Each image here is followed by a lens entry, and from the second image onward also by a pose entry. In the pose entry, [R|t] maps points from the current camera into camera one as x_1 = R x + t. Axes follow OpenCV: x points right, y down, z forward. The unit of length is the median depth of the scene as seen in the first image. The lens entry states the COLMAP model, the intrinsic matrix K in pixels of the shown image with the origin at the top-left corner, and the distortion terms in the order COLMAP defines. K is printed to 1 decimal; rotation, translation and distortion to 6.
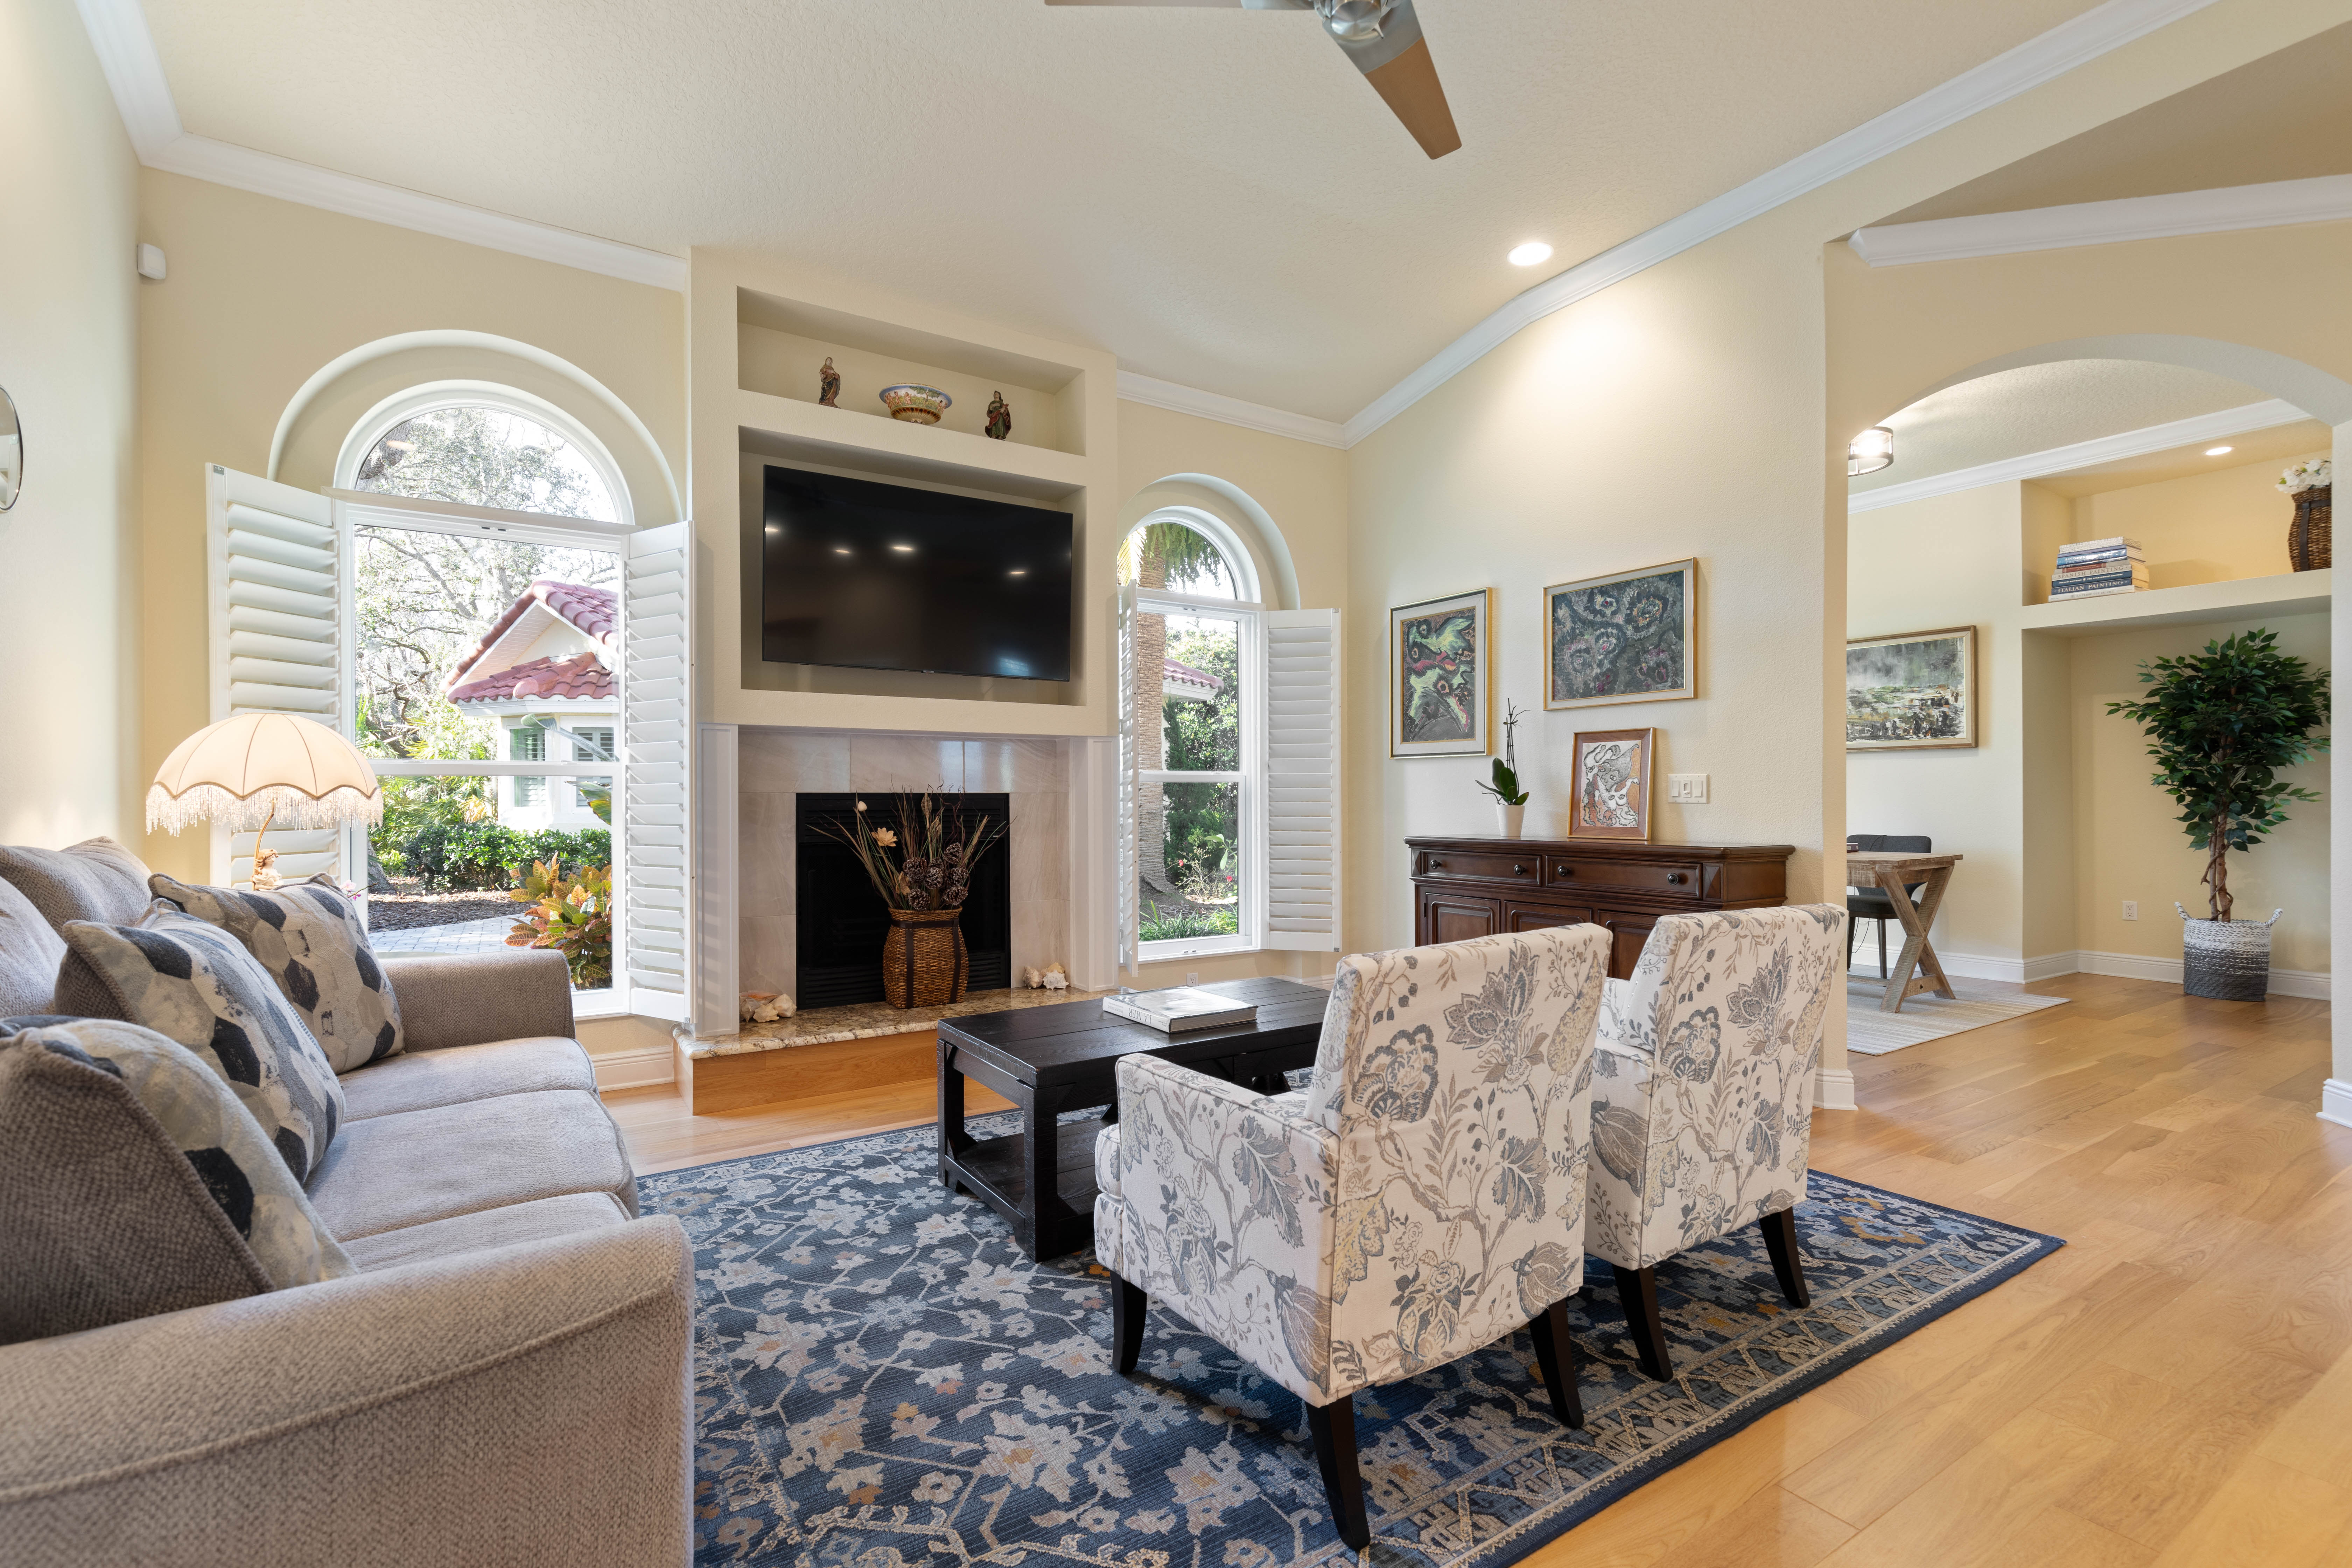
lens RADIAL K [[1054.8, 0, 1176.6], [0, 1054.8, 800.2], [0, 0, 1]] dist [0.007269, -0.000050]
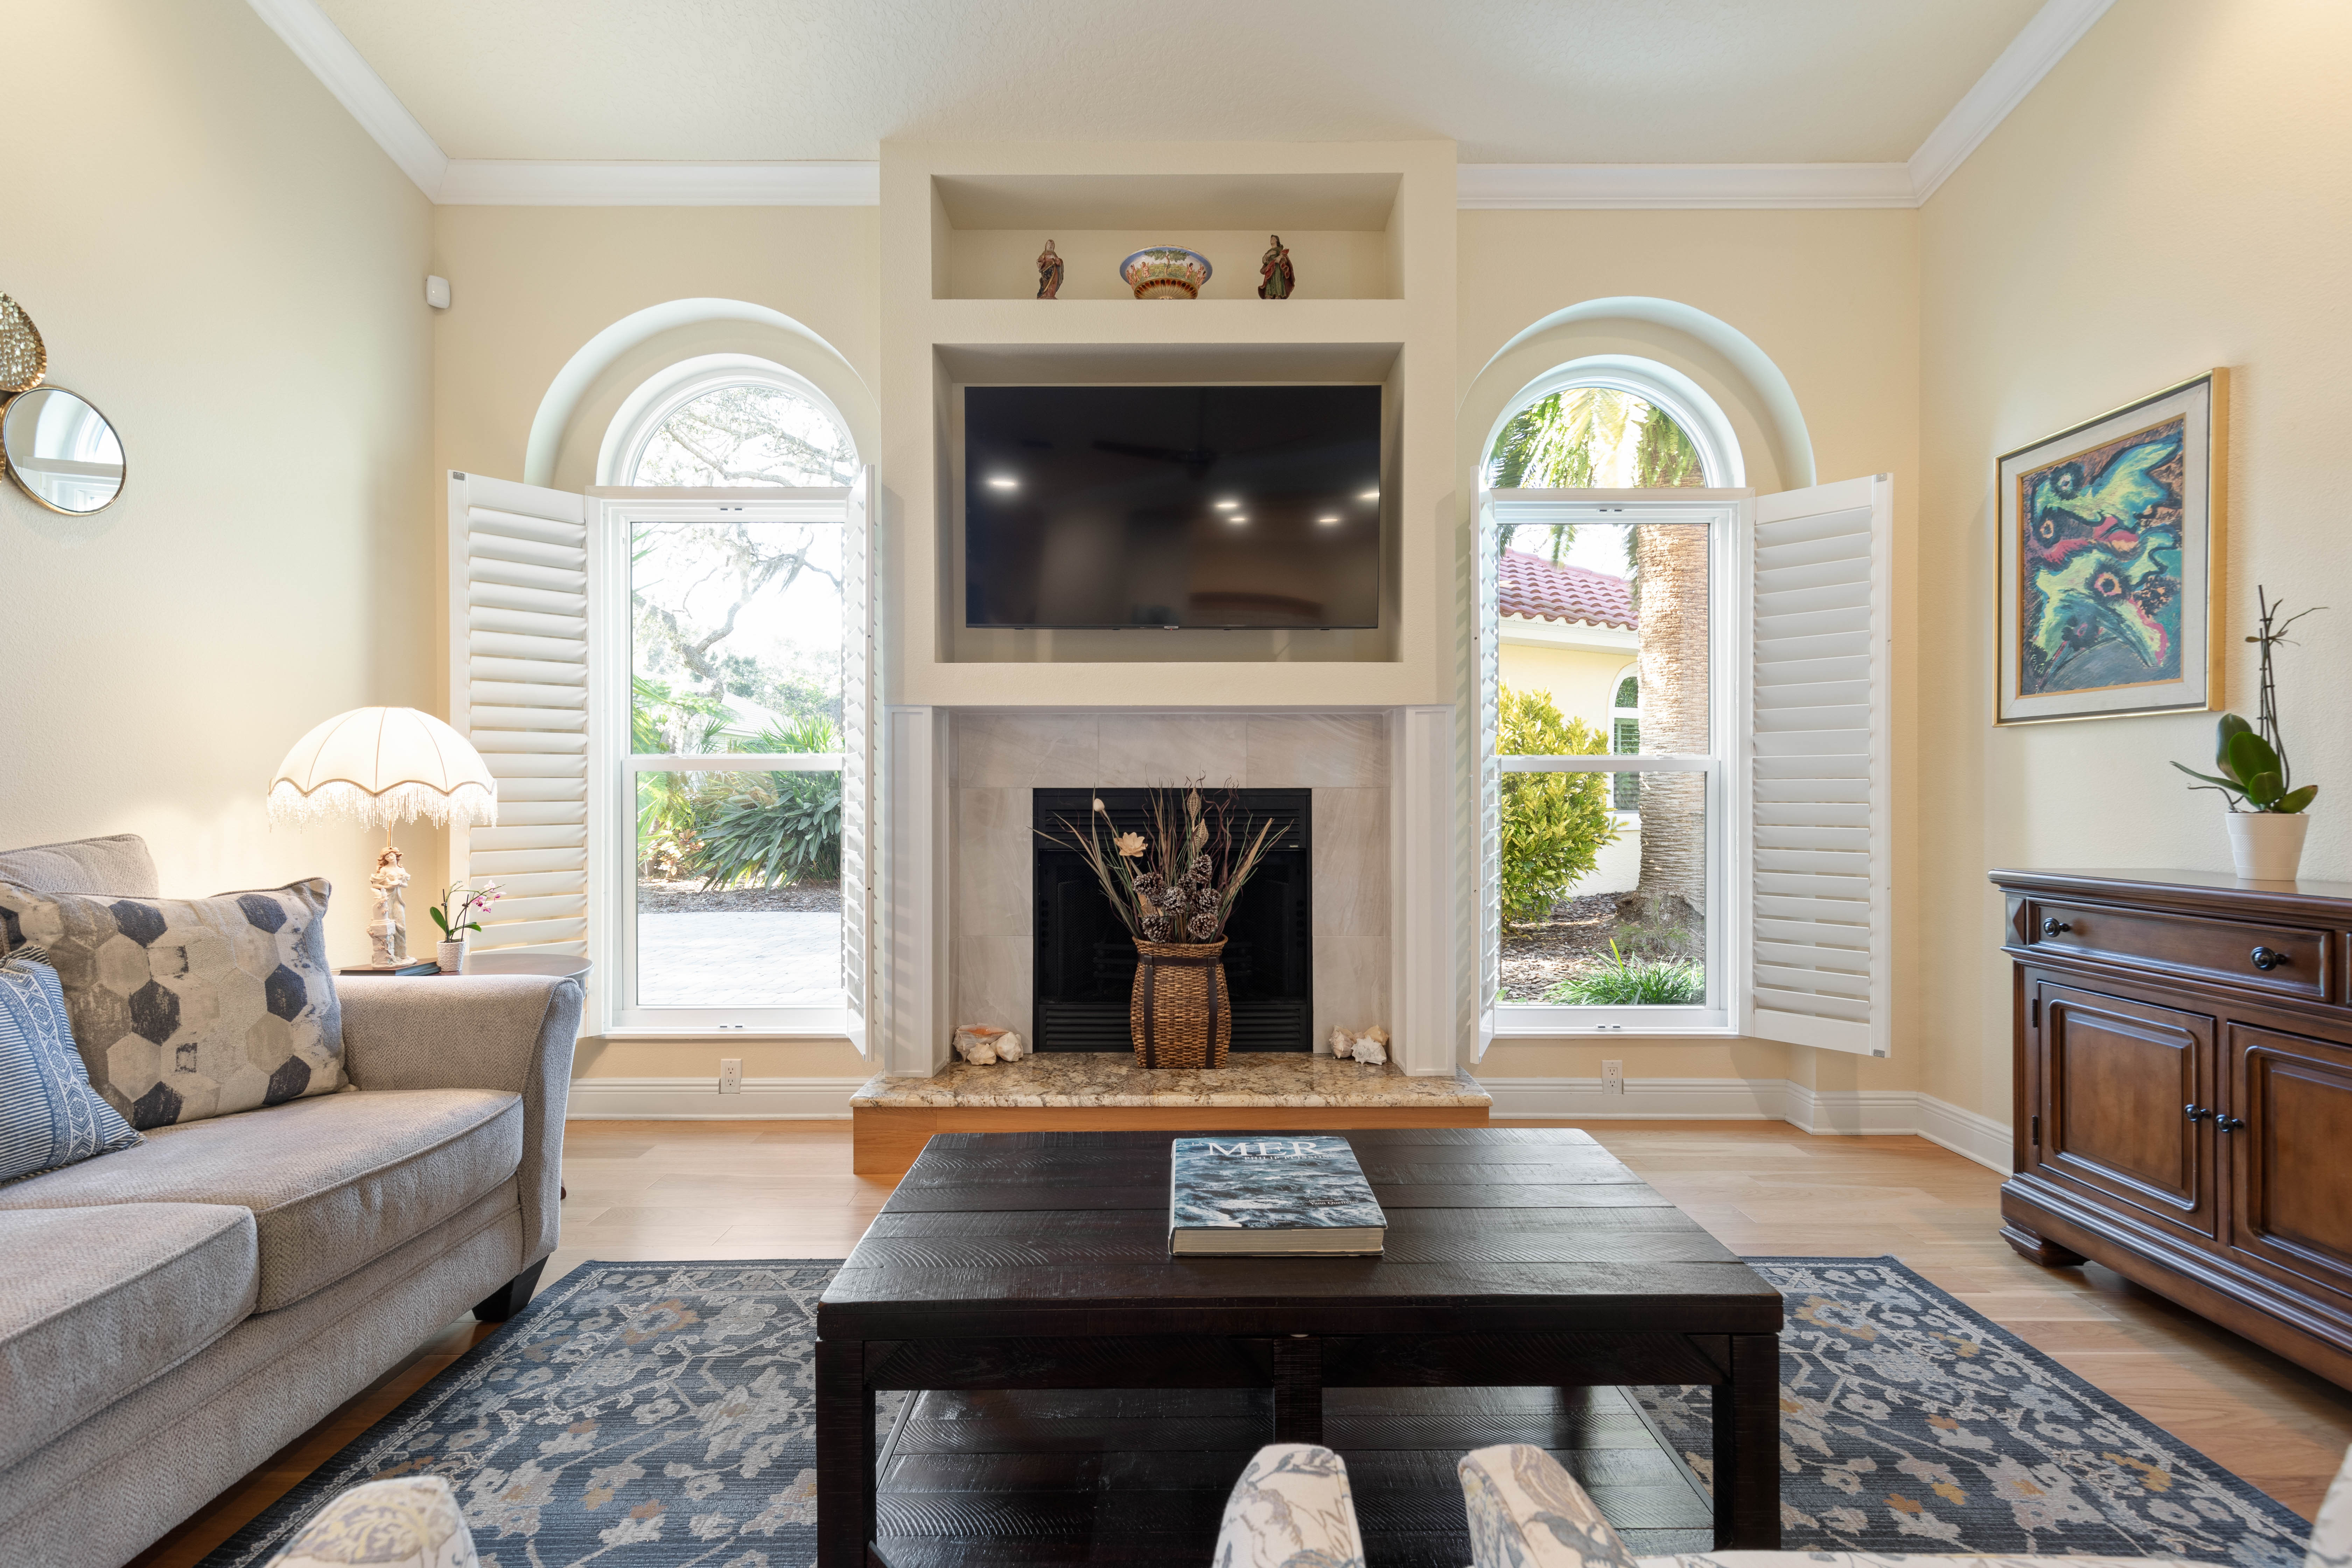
lens RADIAL K [[1054.8, 0, 1176.6], [0, 1054.8, 800.2], [0, 0, 1]] dist [0.007269, -0.000050]
pose [[0.842990, 0.005900, -0.537897, 0.163321], [-0.002645, 0.999973, 0.006823, -0.003161], [0.537923, -0.004330, 0.842983, 0.342283]]
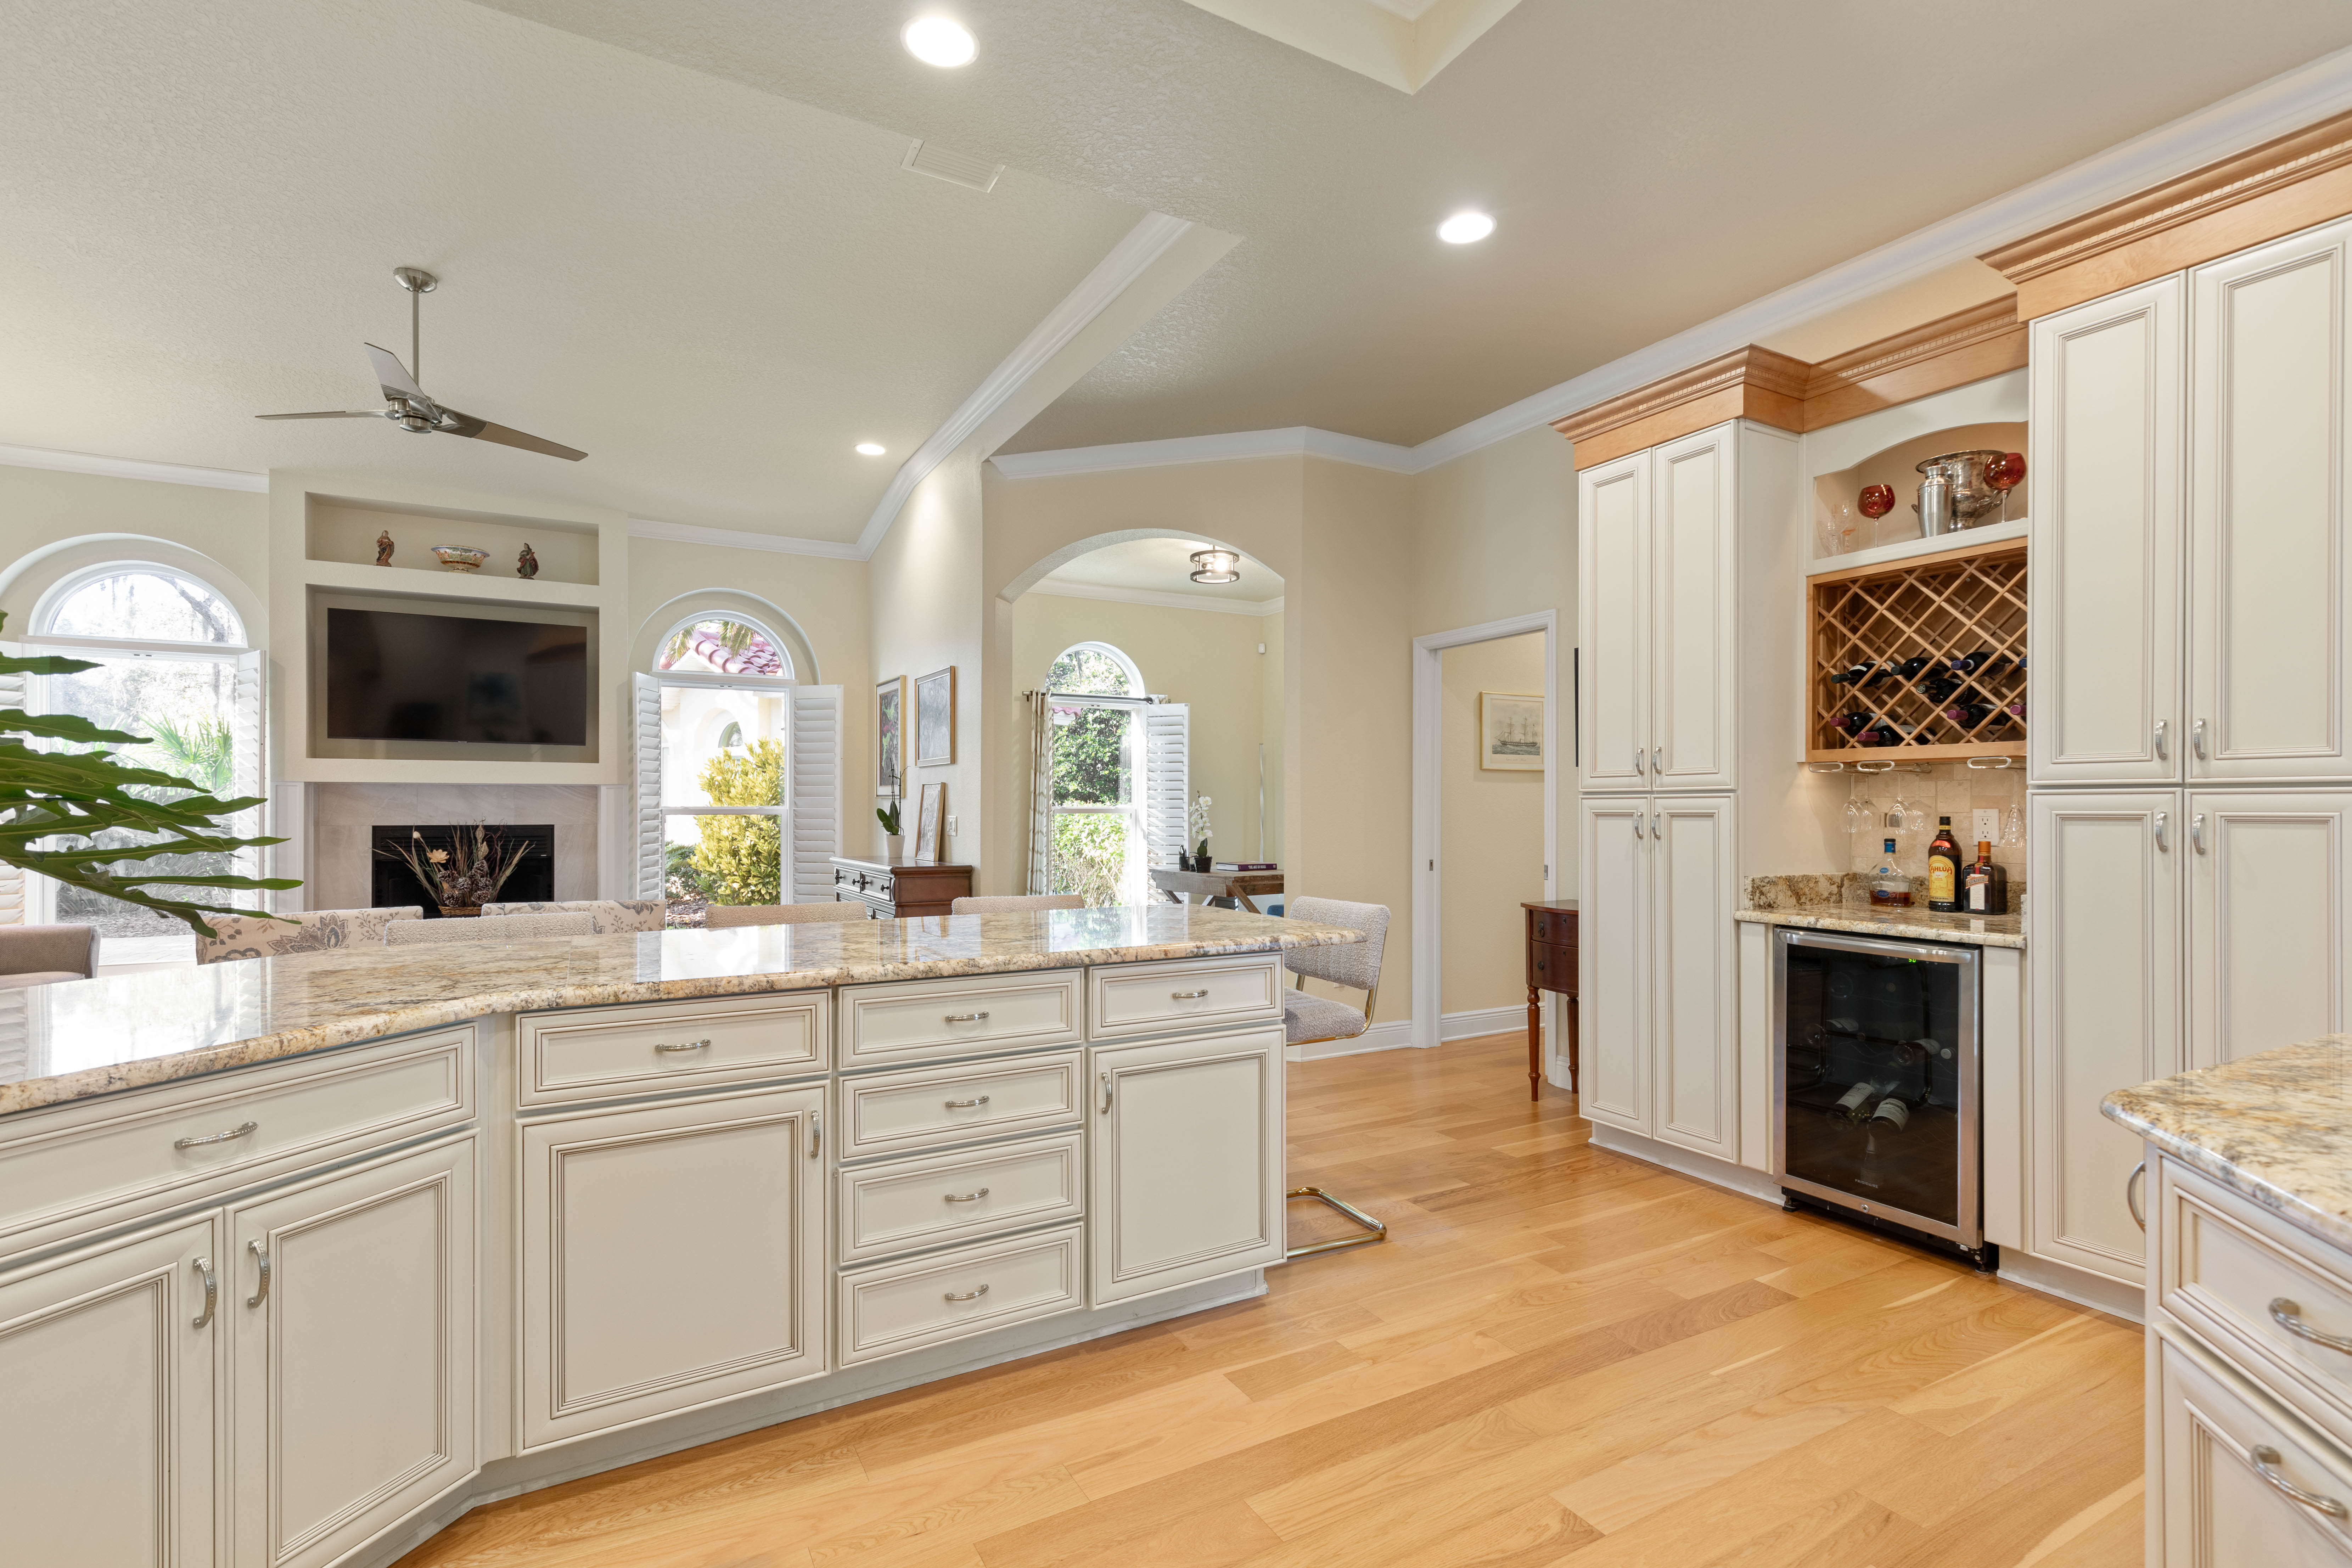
lens RADIAL K [[1075.1, 0, 1178.8], [0, 1075.1, 800.9], [0, 0, 1]] dist [0.008406, -0.000094]
pose [[0.998228, 0.002402, -0.059461, 0.782809], [-0.002946, 0.999955, -0.009067, -0.028324], [0.059436, 0.009226, 0.998189, -0.394929]]
